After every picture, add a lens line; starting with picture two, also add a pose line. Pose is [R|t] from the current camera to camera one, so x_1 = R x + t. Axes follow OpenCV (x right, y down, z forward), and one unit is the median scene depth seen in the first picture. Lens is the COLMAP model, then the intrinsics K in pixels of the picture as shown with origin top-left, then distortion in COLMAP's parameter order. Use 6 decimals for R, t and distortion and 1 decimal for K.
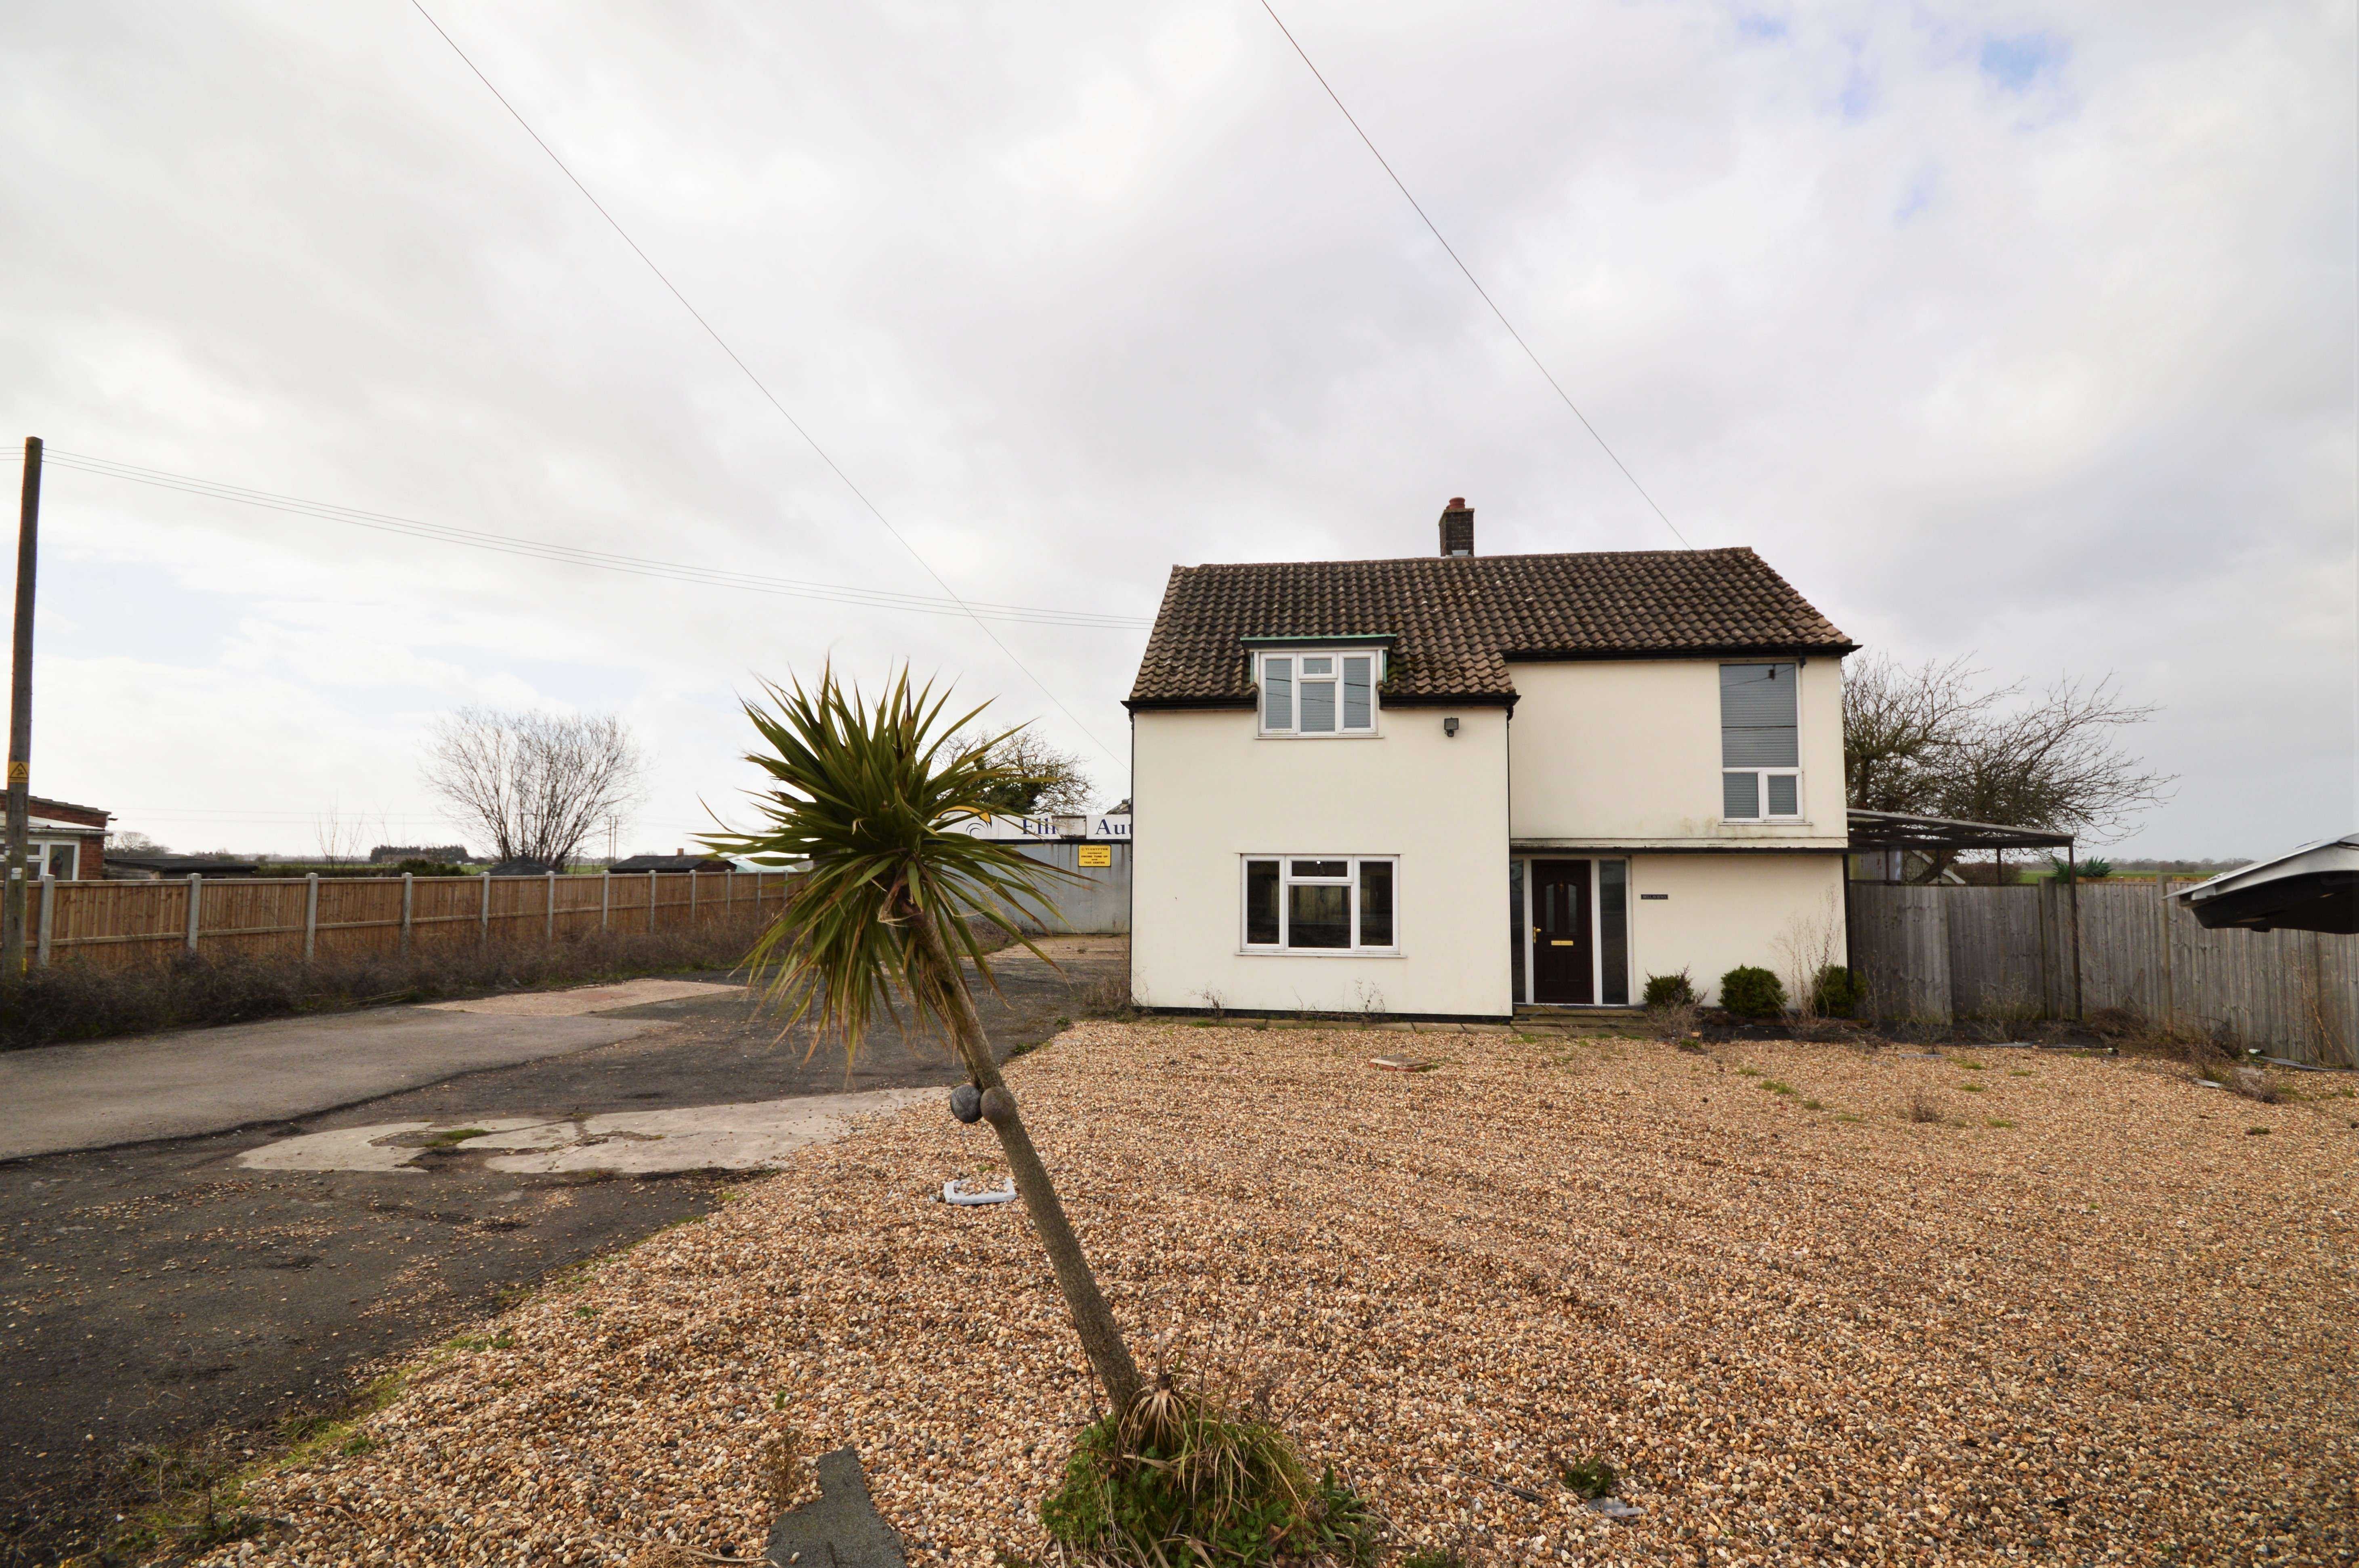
lens RADIAL K [[1042.2, 0, 1179.5], [0, 1042.2, 784.0], [0, 0, 1]] dist [-0.001546, 0.000103]
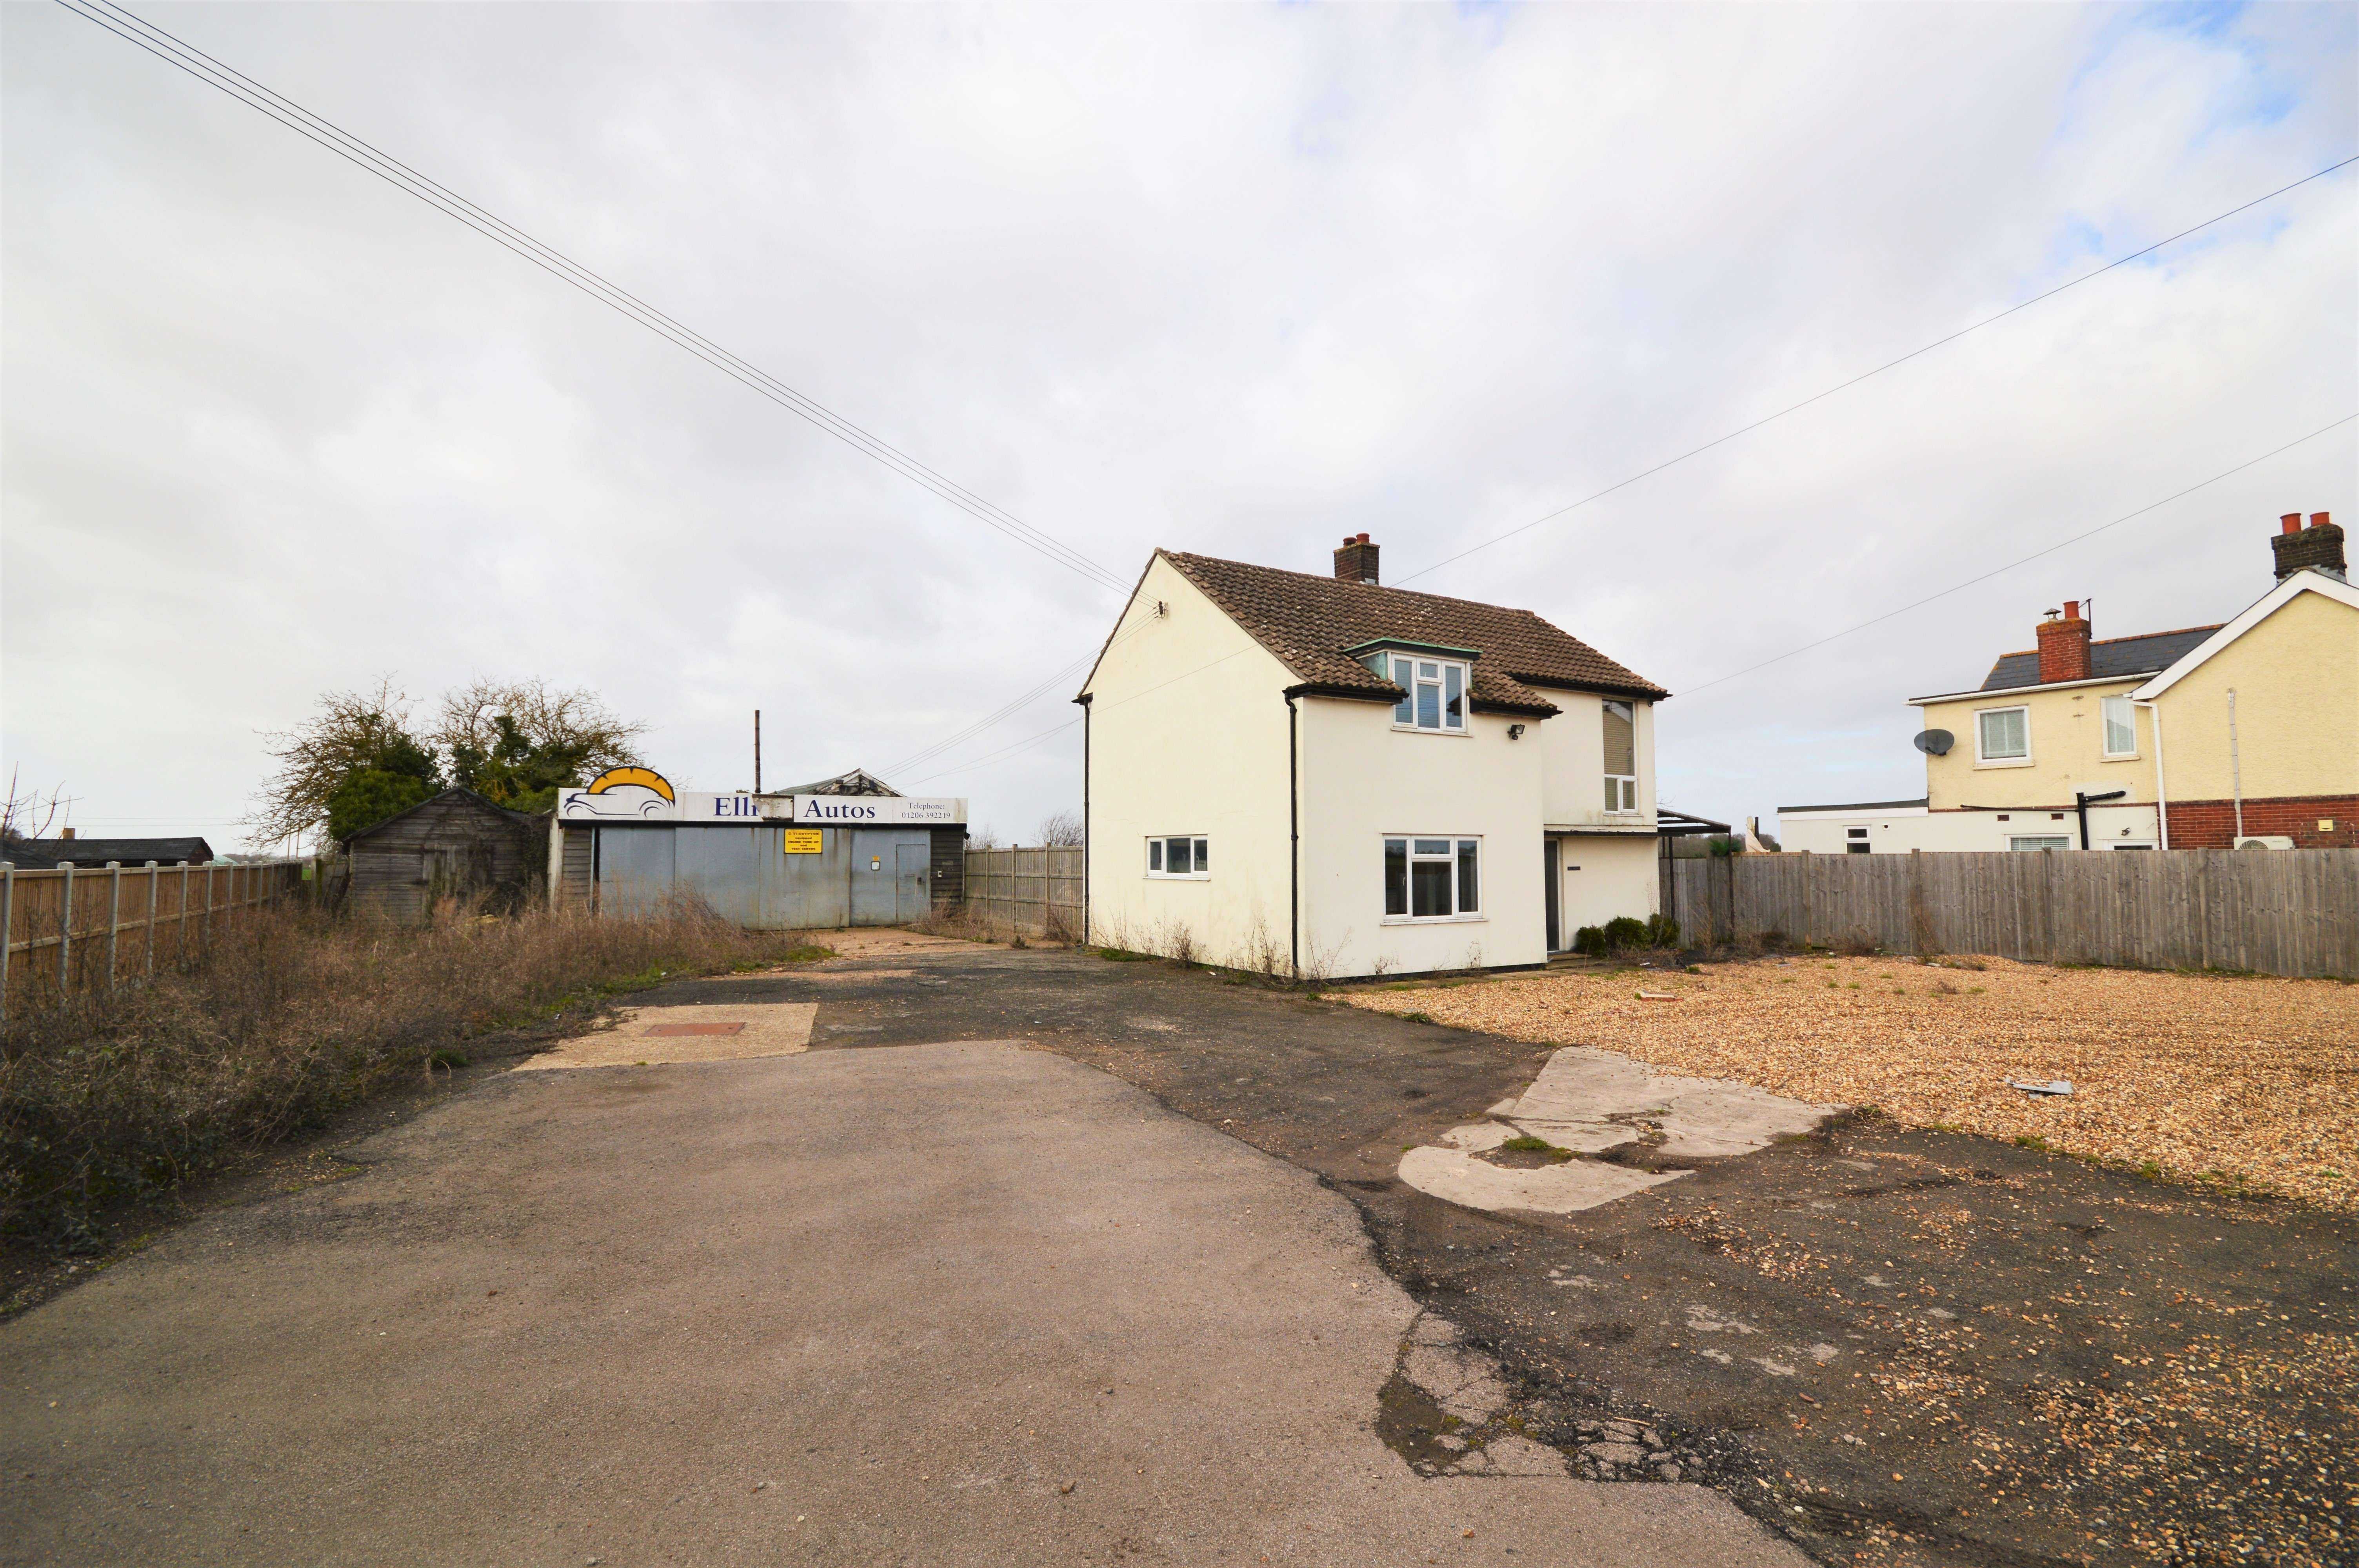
lens RADIAL K [[1015.9, 0, 1179.5], [0, 1015.9, 784.0], [0, 0, 1]] dist [-0.000029, 0.000007]
pose [[0.800576, 0.036146, 0.598140, -0.752956], [-0.039779, 0.999183, -0.007140, 0.030249], [-0.597909, -0.018078, 0.801360, 0.268636]]
